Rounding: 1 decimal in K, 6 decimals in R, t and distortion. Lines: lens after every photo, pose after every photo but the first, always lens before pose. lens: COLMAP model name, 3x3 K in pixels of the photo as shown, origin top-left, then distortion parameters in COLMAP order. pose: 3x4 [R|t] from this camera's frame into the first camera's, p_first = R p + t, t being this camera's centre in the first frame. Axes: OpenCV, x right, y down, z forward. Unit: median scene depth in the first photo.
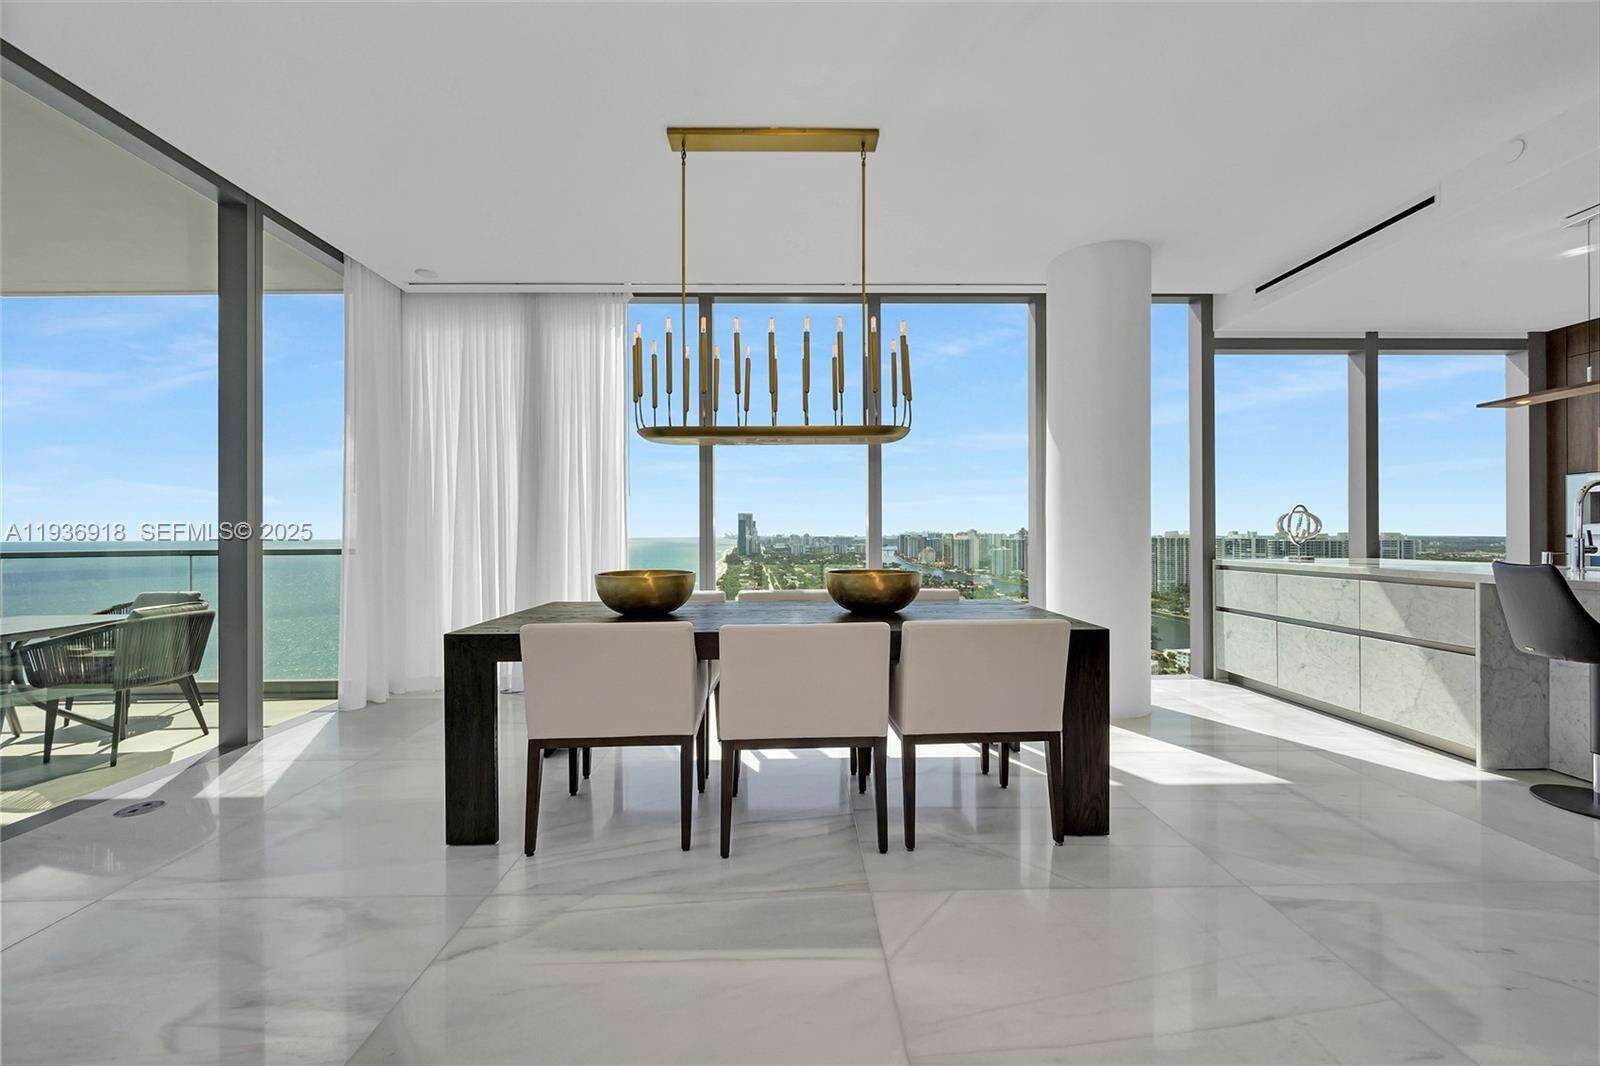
lens RADIAL K [[627.5, 0, 800.4], [0, 627.5, 531.0], [0, 0, 1]] dist [-0.002501, 0.000253]
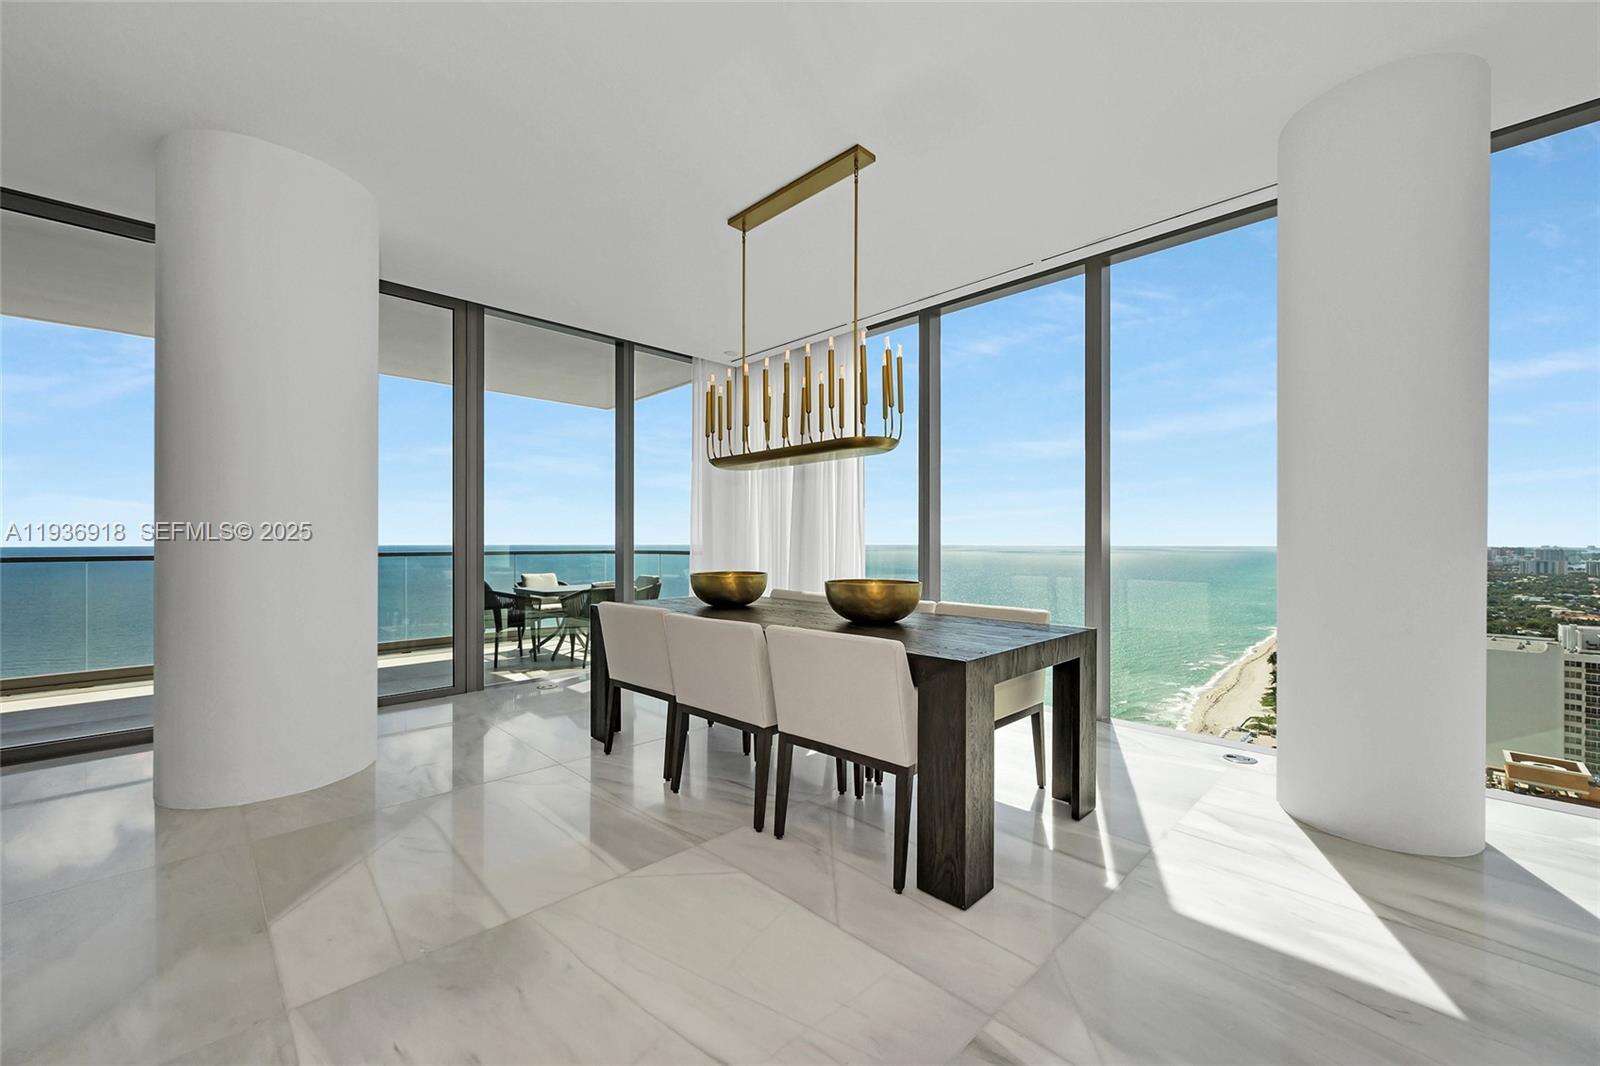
lens RADIAL K [[632.6, 0, 798.5], [0, 632.6, 538.1], [0, 0, 1]] dist [-0.000987, -0.000181]
pose [[0.689887, 0.000686, -0.723916, 0.681668], [-0.001112, 0.999999, -0.000113, -0.004005], [0.723916, 0.000883, 0.689888, 0.192094]]
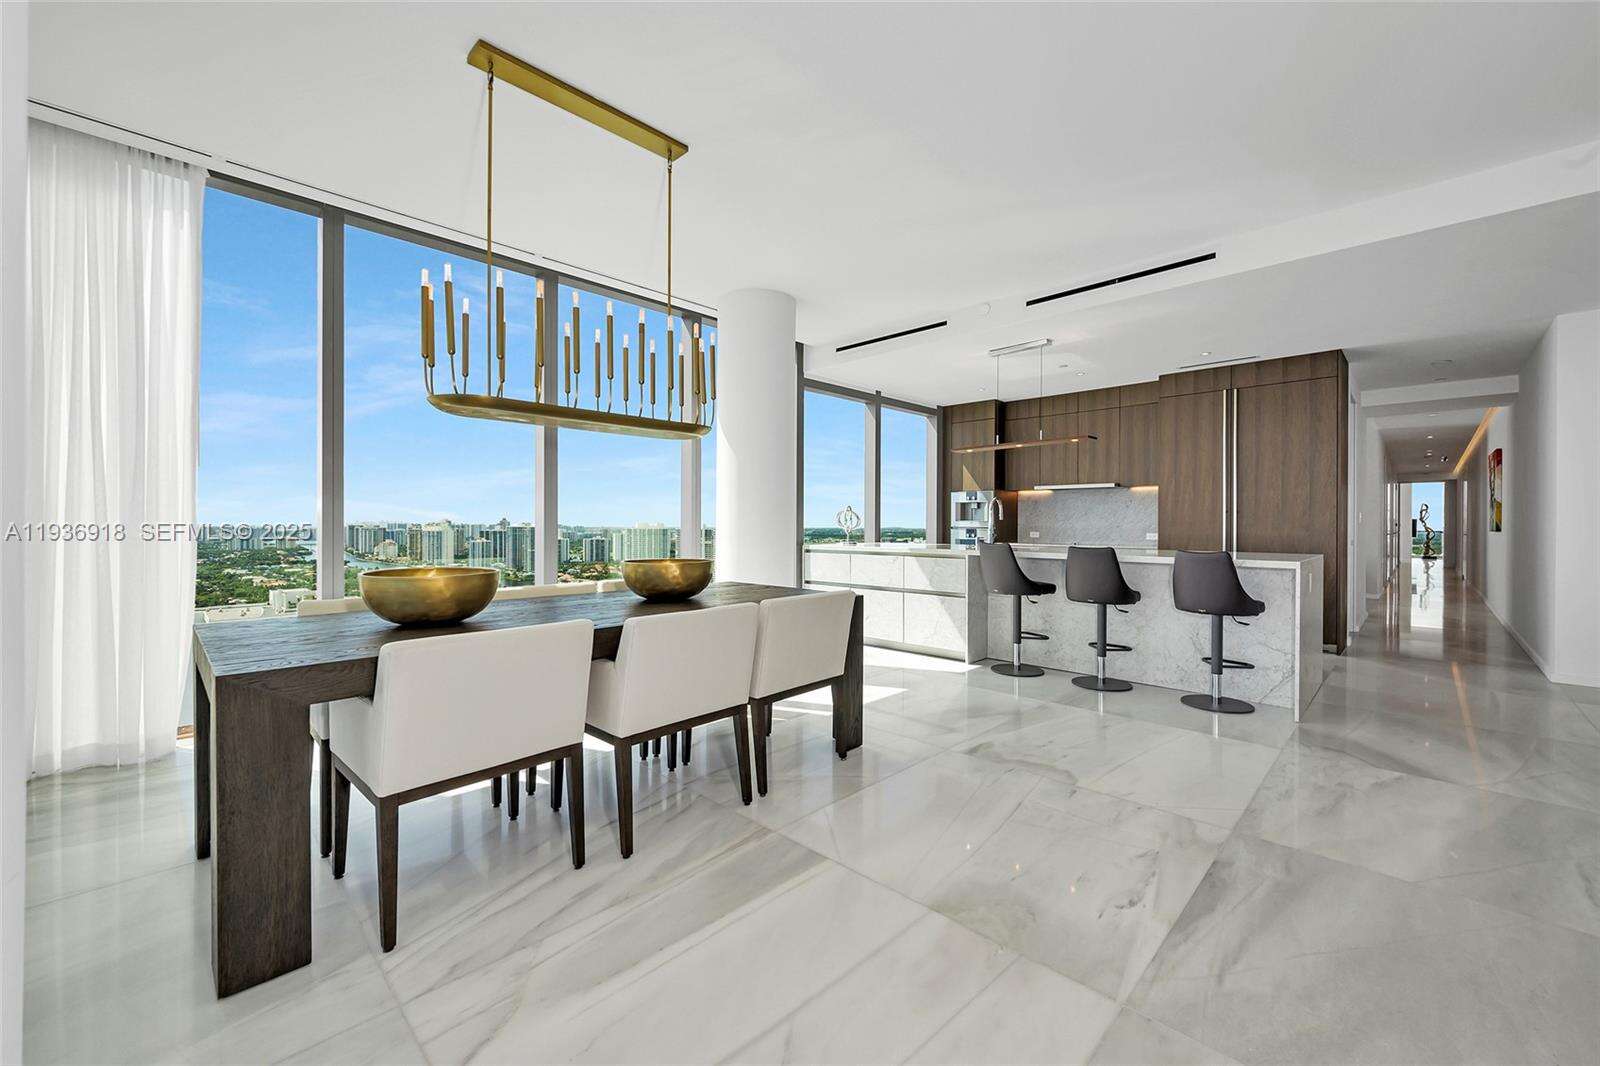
lens RADIAL K [[633.4, 0, 799.8], [0, 633.4, 524.4], [0, 0, 1]] dist [-0.001706, -0.000140]
pose [[0.712459, 0.005131, 0.701695, -0.423911], [-0.007899, 0.999969, 0.000709, 0.001060], [-0.701669, -0.006048, 0.712477, 0.079679]]
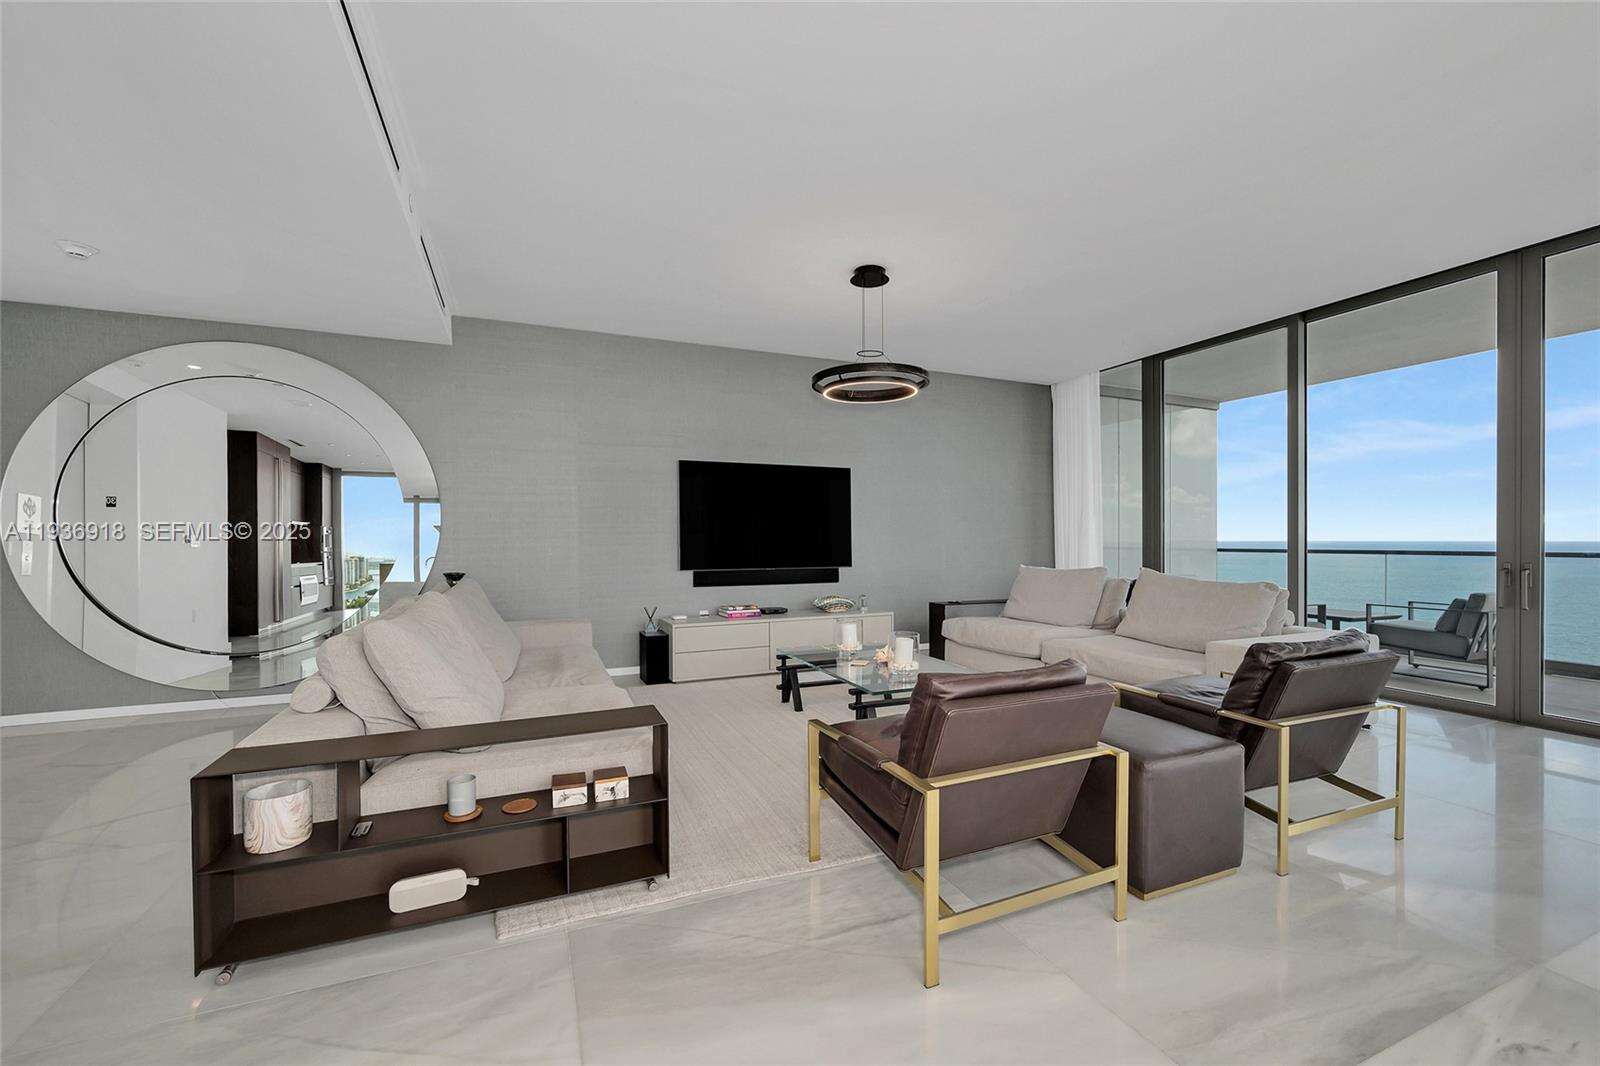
lens RADIAL K [[644.8, 0, 794.5], [0, 644.8, 543.9], [0, 0, 1]] dist [-0.003133, -0.000444]
pose [[-0.926043, 0.010491, -0.377272, 0.850147], [0.009222, 0.999944, 0.005169, -0.007336], [0.377305, 0.001308, -0.926088, 0.504468]]
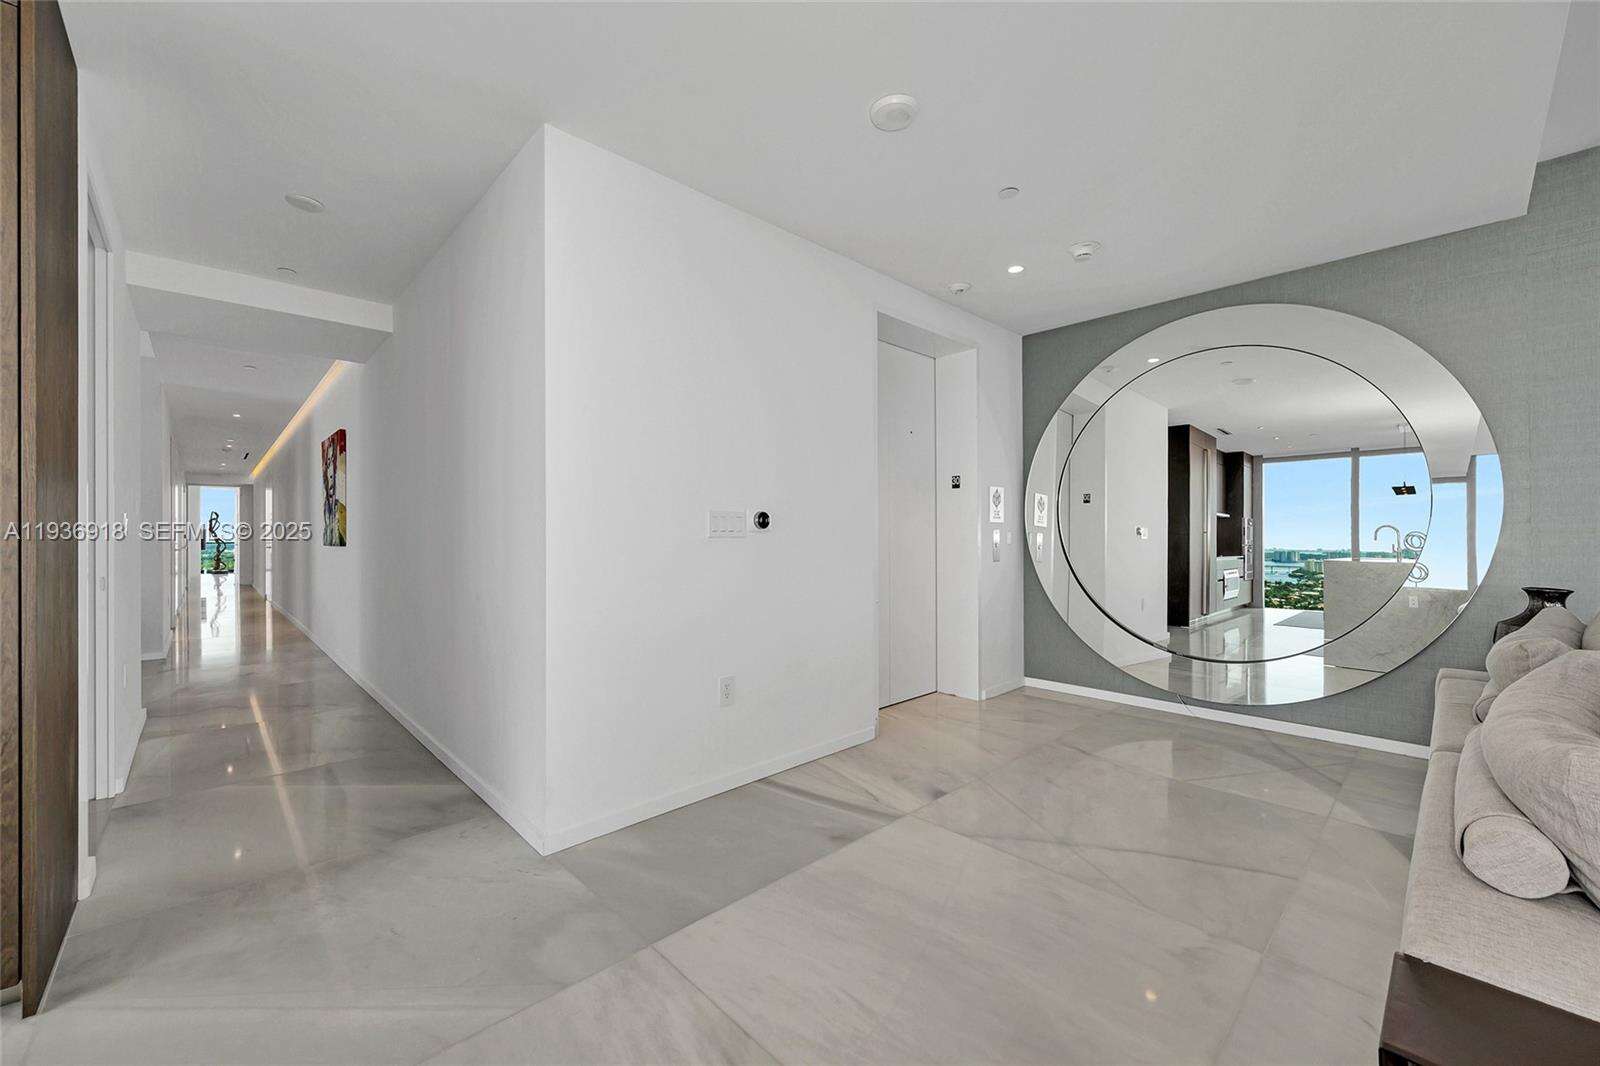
lens RADIAL K [[627.5, 0, 800.4], [0, 627.5, 531.0], [0, 0, 1]] dist [-0.002501, 0.000253]
pose [[-0.678624, 0.009204, 0.734428, 1.078389], [0.002052, 0.999941, -0.010636, -0.011418], [-0.734483, -0.005711, -0.678603, 0.167586]]
